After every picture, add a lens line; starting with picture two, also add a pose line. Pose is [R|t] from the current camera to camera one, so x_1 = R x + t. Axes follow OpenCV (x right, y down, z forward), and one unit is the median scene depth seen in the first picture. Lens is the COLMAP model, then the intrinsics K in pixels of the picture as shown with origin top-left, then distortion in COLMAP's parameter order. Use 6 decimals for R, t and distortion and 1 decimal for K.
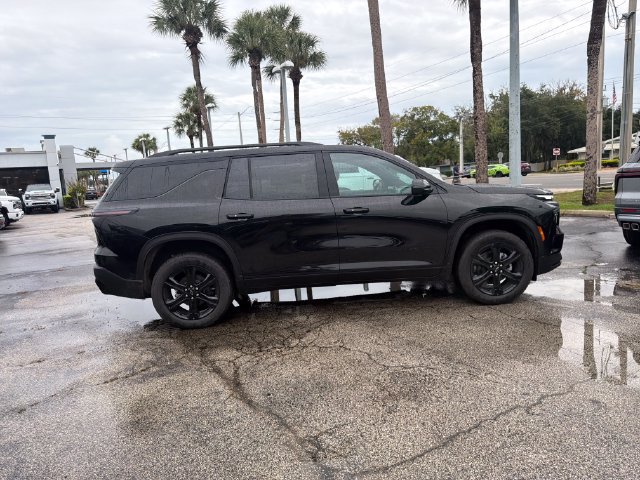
lens RADIAL K [[447.3, 0, 320.8], [0, 447.3, 233.9], [0, 0, 1]] dist [0.045372, -0.056926]
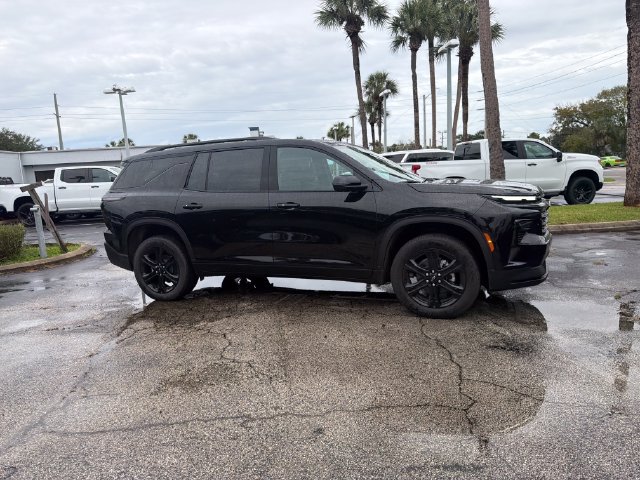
lens RADIAL K [[447.9, 0, 320.0], [0, 447.9, 240.0], [0, 0, 1]] dist [0.048358, -0.054596]
pose [[0.905199, 0.073433, -0.418596, 0.436632], [-0.054568, 0.996889, 0.056879, -0.027428], [0.421470, -0.028645, 0.906390, 0.088497]]
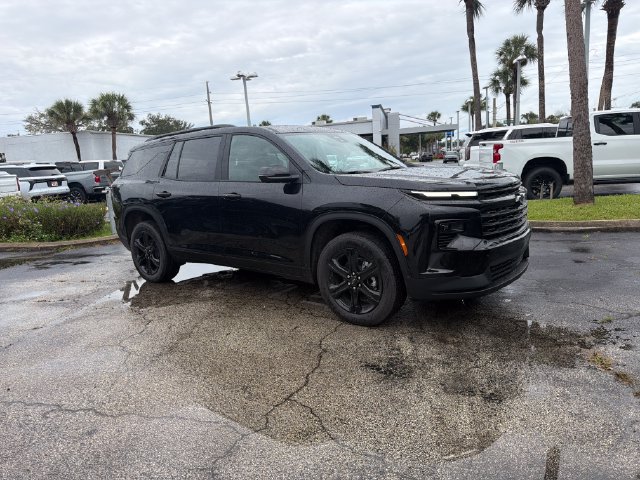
lens RADIAL K [[451.3, 0, 320.0], [0, 451.3, 240.0], [0, 0, 1]] dist [0.046903, -0.044499]
pose [[0.740449, 0.129323, -0.659553, 0.683085], [-0.065804, 0.990548, 0.120348, -0.068020], [0.668883, -0.045710, 0.741961, 0.294117]]
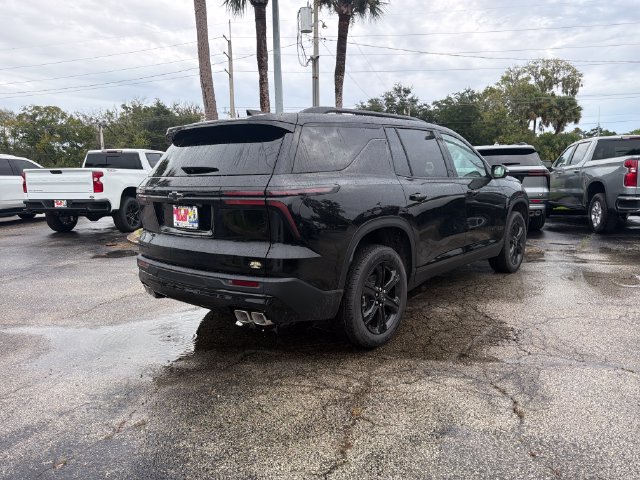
lens RADIAL K [[447.3, 0, 320.8], [0, 447.3, 233.9], [0, 0, 1]] dist [0.045372, -0.056926]
pose [[0.701641, -0.049467, 0.710812, -0.680360], [0.070429, 0.997517, -0.000100, 0.012214], [-0.709042, 0.050132, 0.703382, 0.406891]]
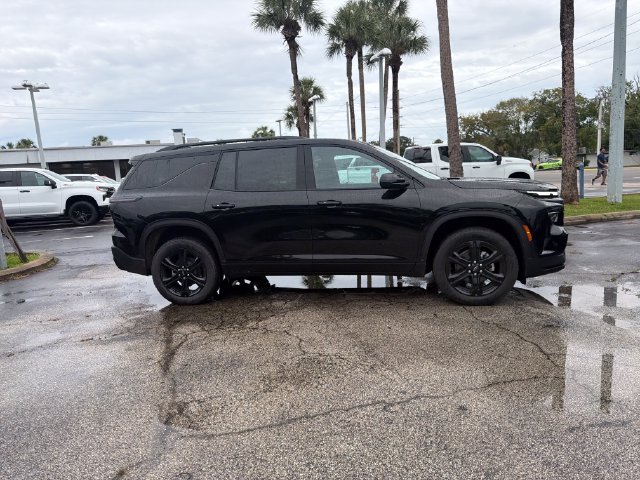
lens RADIAL K [[447.9, 0, 320.0], [0, 447.9, 240.0], [0, 0, 1]] dist [0.048358, -0.054596]
pose [[0.966649, 0.044248, -0.252254, 0.245792], [-0.035395, 0.998591, 0.039529, -0.006153], [0.253648, -0.029282, 0.966853, 0.000803]]
